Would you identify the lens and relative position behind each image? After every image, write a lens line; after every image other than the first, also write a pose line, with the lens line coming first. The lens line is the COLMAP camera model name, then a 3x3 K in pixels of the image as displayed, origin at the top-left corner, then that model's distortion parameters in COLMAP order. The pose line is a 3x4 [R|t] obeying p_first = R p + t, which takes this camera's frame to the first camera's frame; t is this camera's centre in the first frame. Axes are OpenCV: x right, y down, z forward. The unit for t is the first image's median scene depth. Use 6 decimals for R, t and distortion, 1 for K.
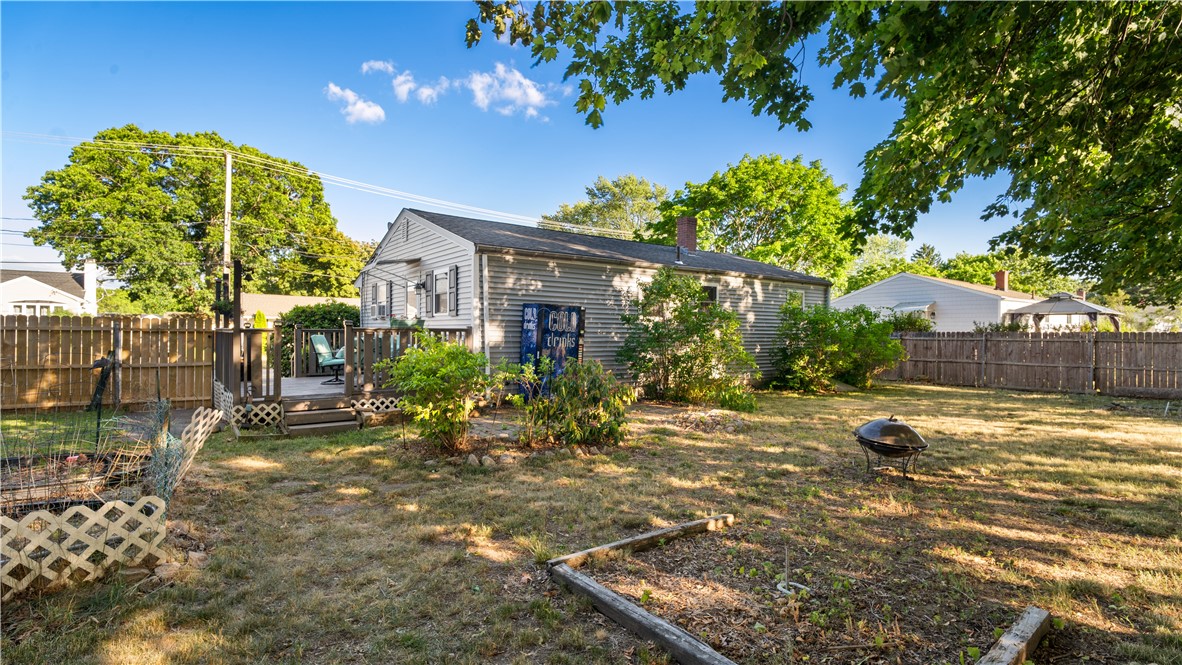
lens RADIAL K [[579.0, 0, 591.0], [0, 579.0, 332.5], [0, 0, 1]] dist [-0.000741, -0.000482]
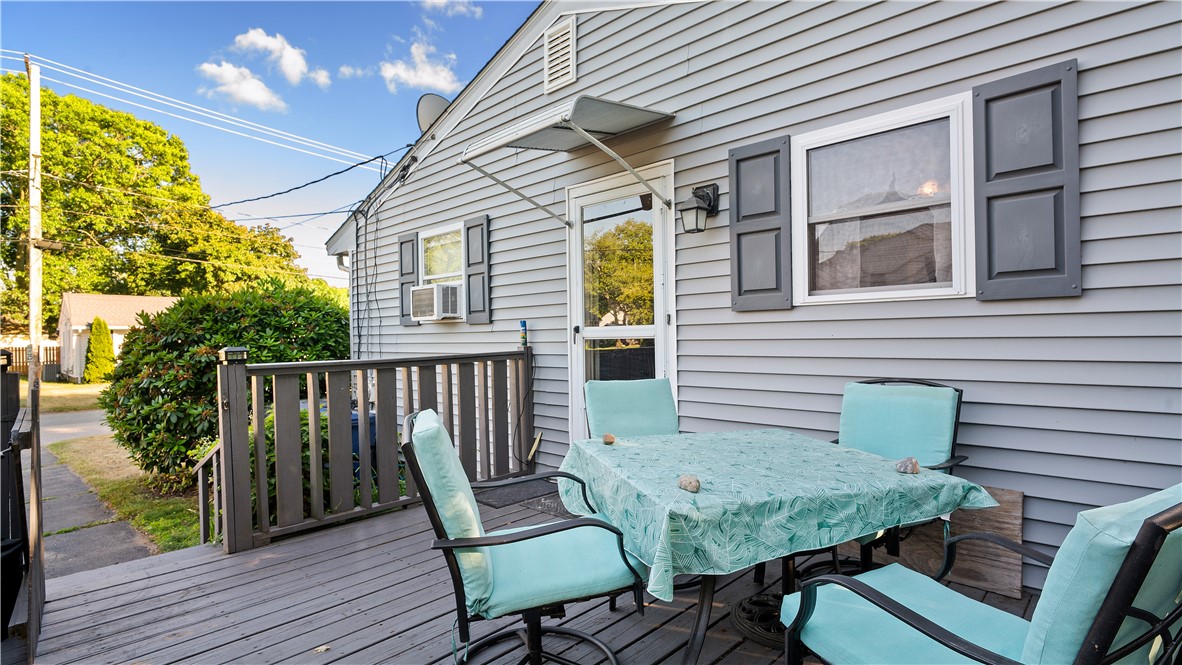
lens RADIAL K [[579.0, 0, 591.0], [0, 579.0, 332.5], [0, 0, 1]] dist [-0.000741, -0.000482]
pose [[0.983478, -0.020317, 0.179885, -0.098201], [0.021414, 0.999762, -0.004154, -0.003879], [-0.179758, 0.007938, 0.983679, 0.177948]]
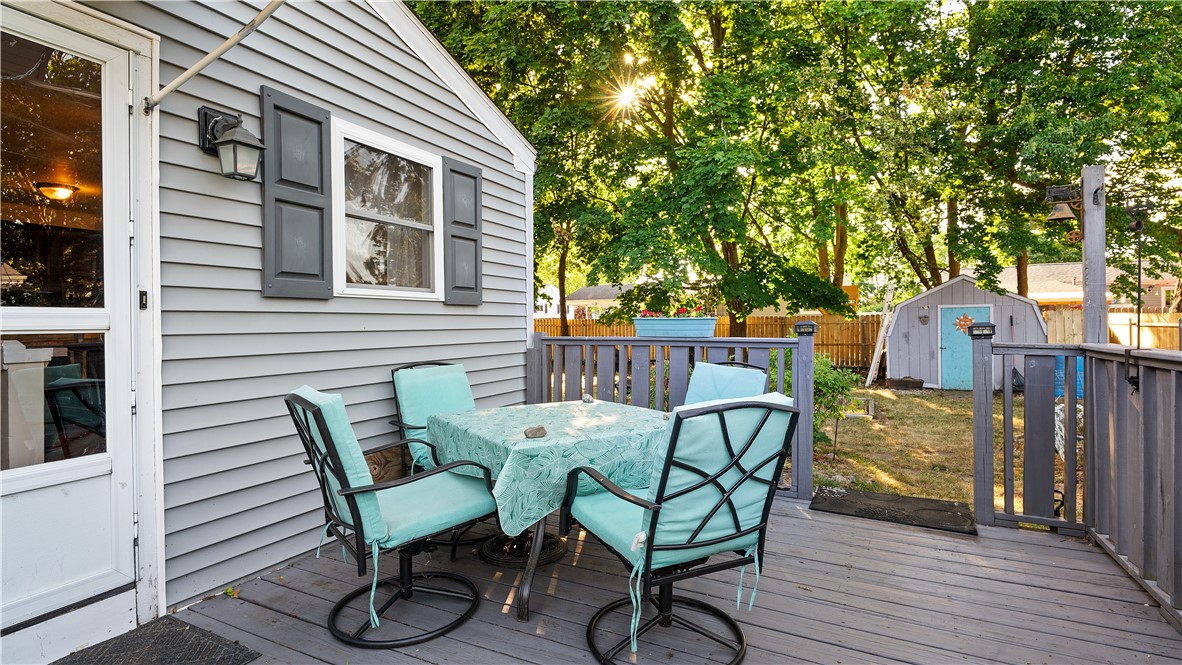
lens RADIAL K [[579.0, 0, 591.0], [0, 579.0, 332.5], [0, 0, 1]] dist [-0.000741, -0.000482]
pose [[-0.469721, -0.012166, 0.882731, -0.129199], [0.008872, 0.999790, 0.018500, -0.003733], [-0.882771, 0.016521, -0.469514, 0.239692]]
